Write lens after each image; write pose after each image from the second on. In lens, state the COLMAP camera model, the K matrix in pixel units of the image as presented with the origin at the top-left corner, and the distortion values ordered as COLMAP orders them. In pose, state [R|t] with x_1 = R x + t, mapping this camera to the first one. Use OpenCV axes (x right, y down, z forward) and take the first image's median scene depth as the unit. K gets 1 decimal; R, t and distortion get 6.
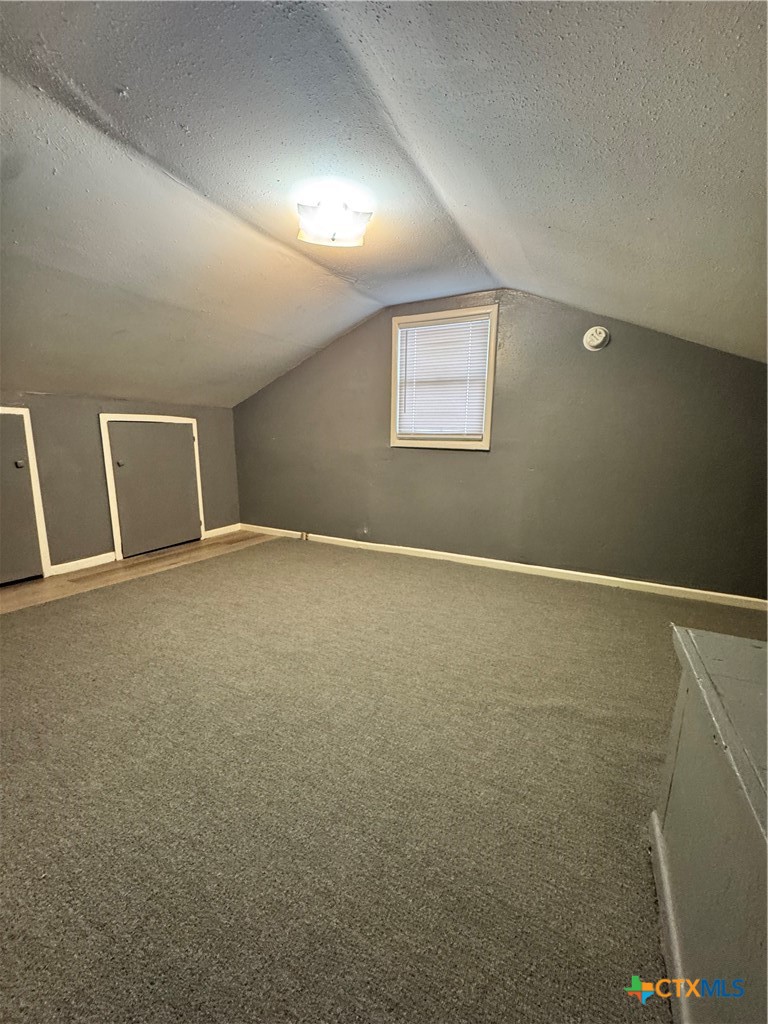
lens RADIAL K [[411.0, 0, 383.5], [0, 411.0, 511.3], [0, 0, 1]] dist [-0.003686, 0.000709]
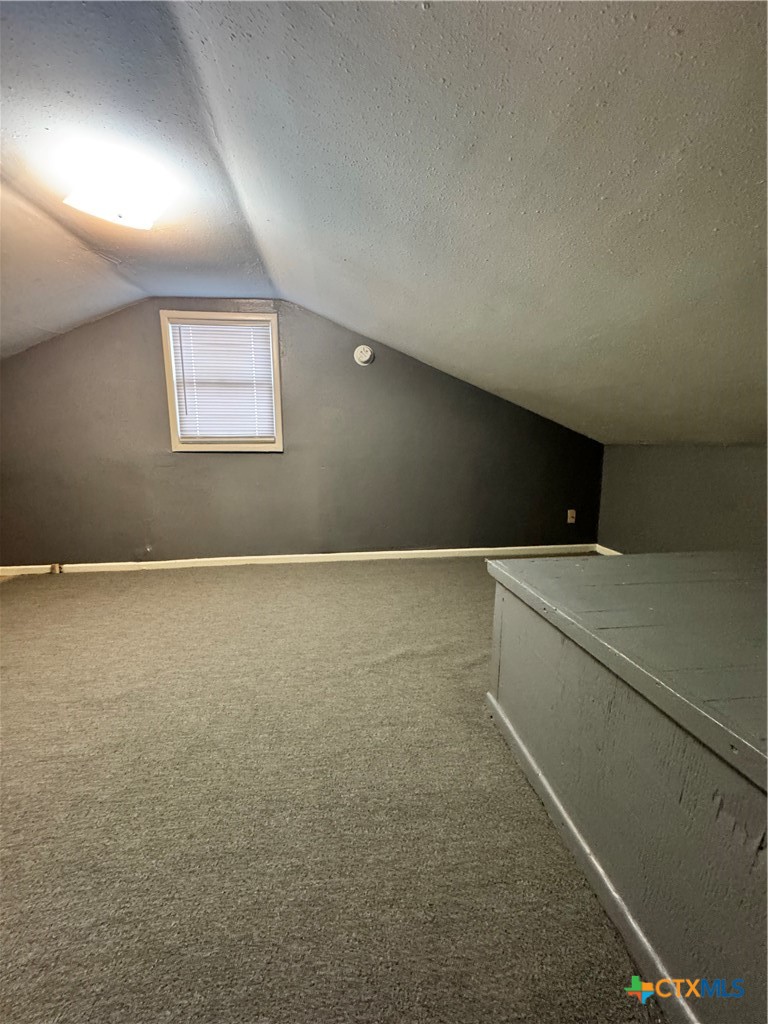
lens RADIAL K [[411.0, 0, 383.5], [0, 411.0, 511.3], [0, 0, 1]] dist [-0.003686, 0.000709]
pose [[0.827261, -0.110921, 0.550759, -0.142567], [0.117526, 0.992794, 0.023416, 0.009332], [-0.549387, 0.045358, 0.834336, -0.012040]]
